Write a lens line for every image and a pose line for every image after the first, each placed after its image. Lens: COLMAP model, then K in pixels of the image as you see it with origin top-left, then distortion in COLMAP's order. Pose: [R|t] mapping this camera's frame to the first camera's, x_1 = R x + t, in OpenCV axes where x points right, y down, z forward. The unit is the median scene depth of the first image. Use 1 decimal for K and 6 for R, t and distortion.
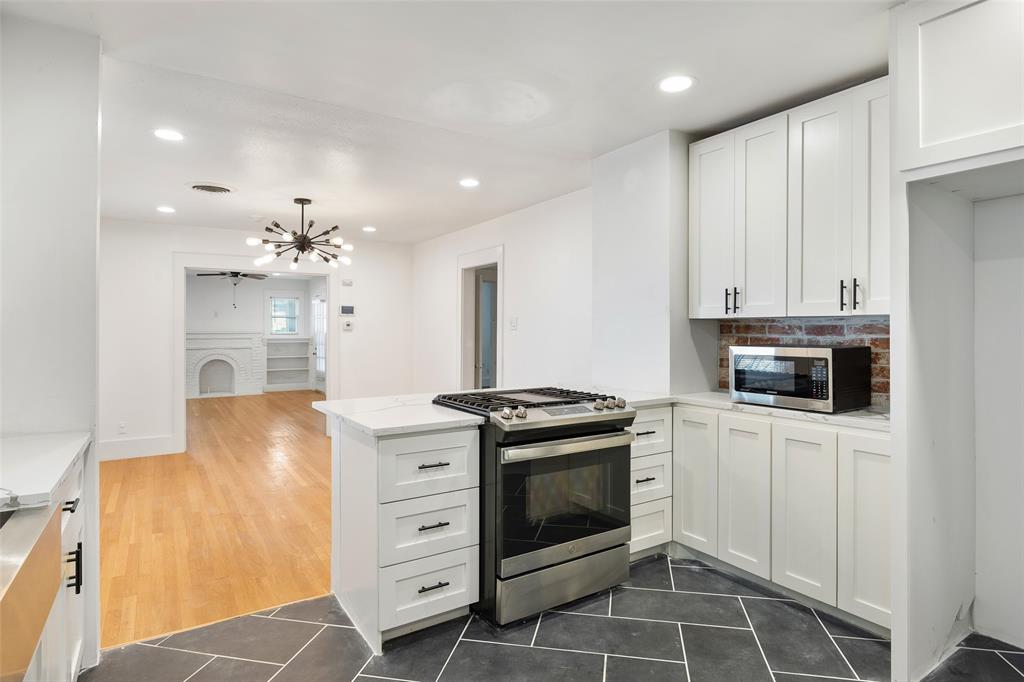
lens RADIAL K [[545.0, 0, 517.6], [0, 545.0, 330.2], [0, 0, 1]] dist [-0.021075, 0.002120]
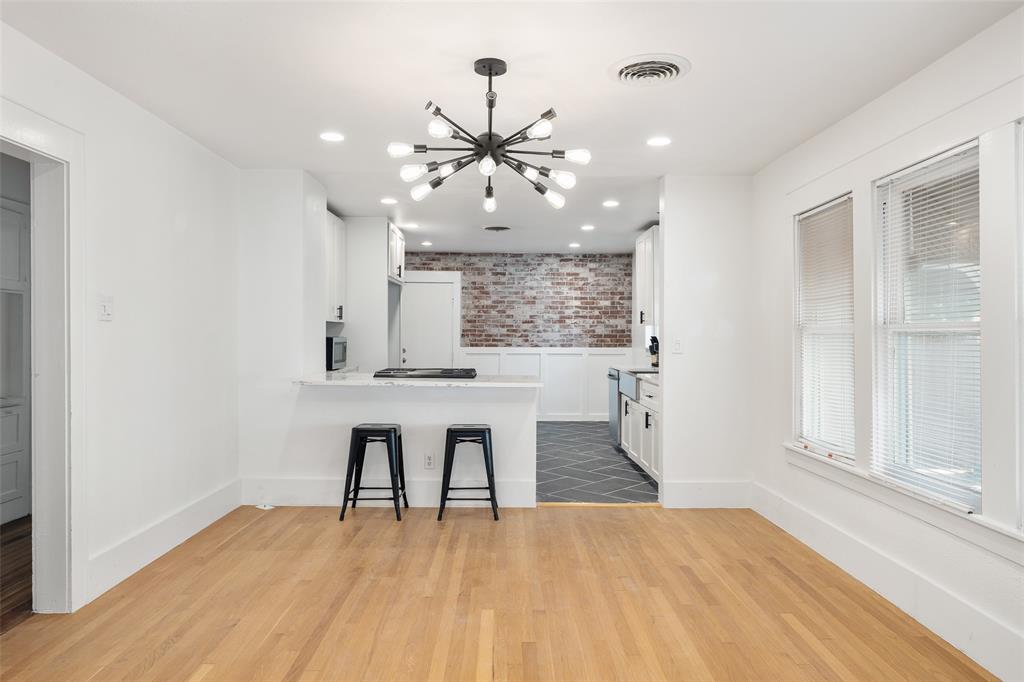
lens RADIAL K [[702.1, 0, 510.0], [0, 702.1, 338.4], [0, 0, 1]] dist [0.008220, -0.000351]
pose [[-0.837412, -0.002566, 0.546567, -1.201731], [-0.000539, 0.999992, 0.003869, 0.017425], [-0.546572, 0.002945, -0.837407, 2.389203]]
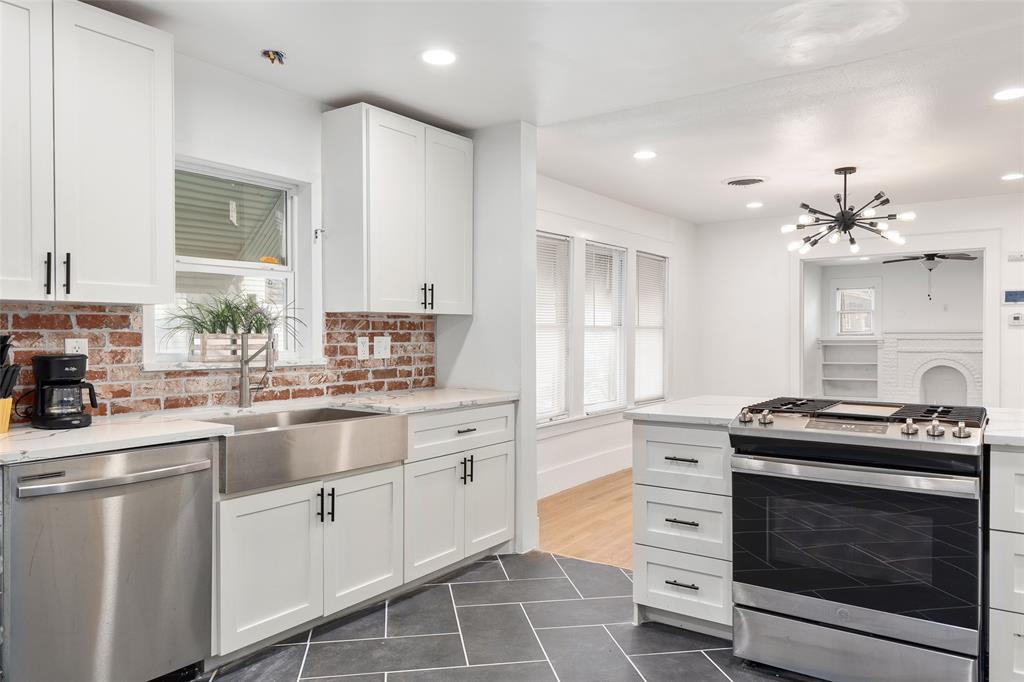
lens RADIAL K [[702.1, 0, 513.4], [0, 702.1, 340.8], [0, 0, 1]] dist [0.008220, -0.000351]
pose [[0.358733, 0.009939, -0.933387, 0.674135], [0.002569, 0.999929, 0.011635, 0.016255], [0.933437, -0.006572, 0.358682, 0.200630]]
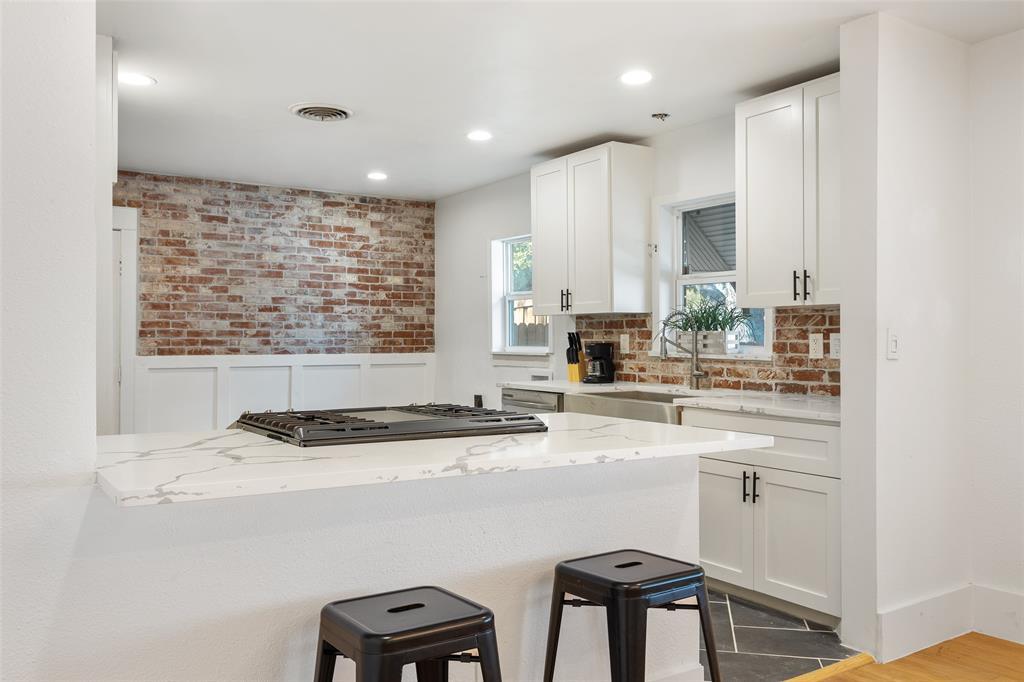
lens RADIAL K [[828.9, 0, 515.3], [0, 828.9, 339.8], [0, 0, 1]] dist [-0.000652, -0.007709]
pose [[-0.999994, 0.002802, -0.002028, -0.113033], [0.002796, 0.999992, 0.002981, 0.028103], [0.002036, 0.002975, -0.999994, 1.754207]]
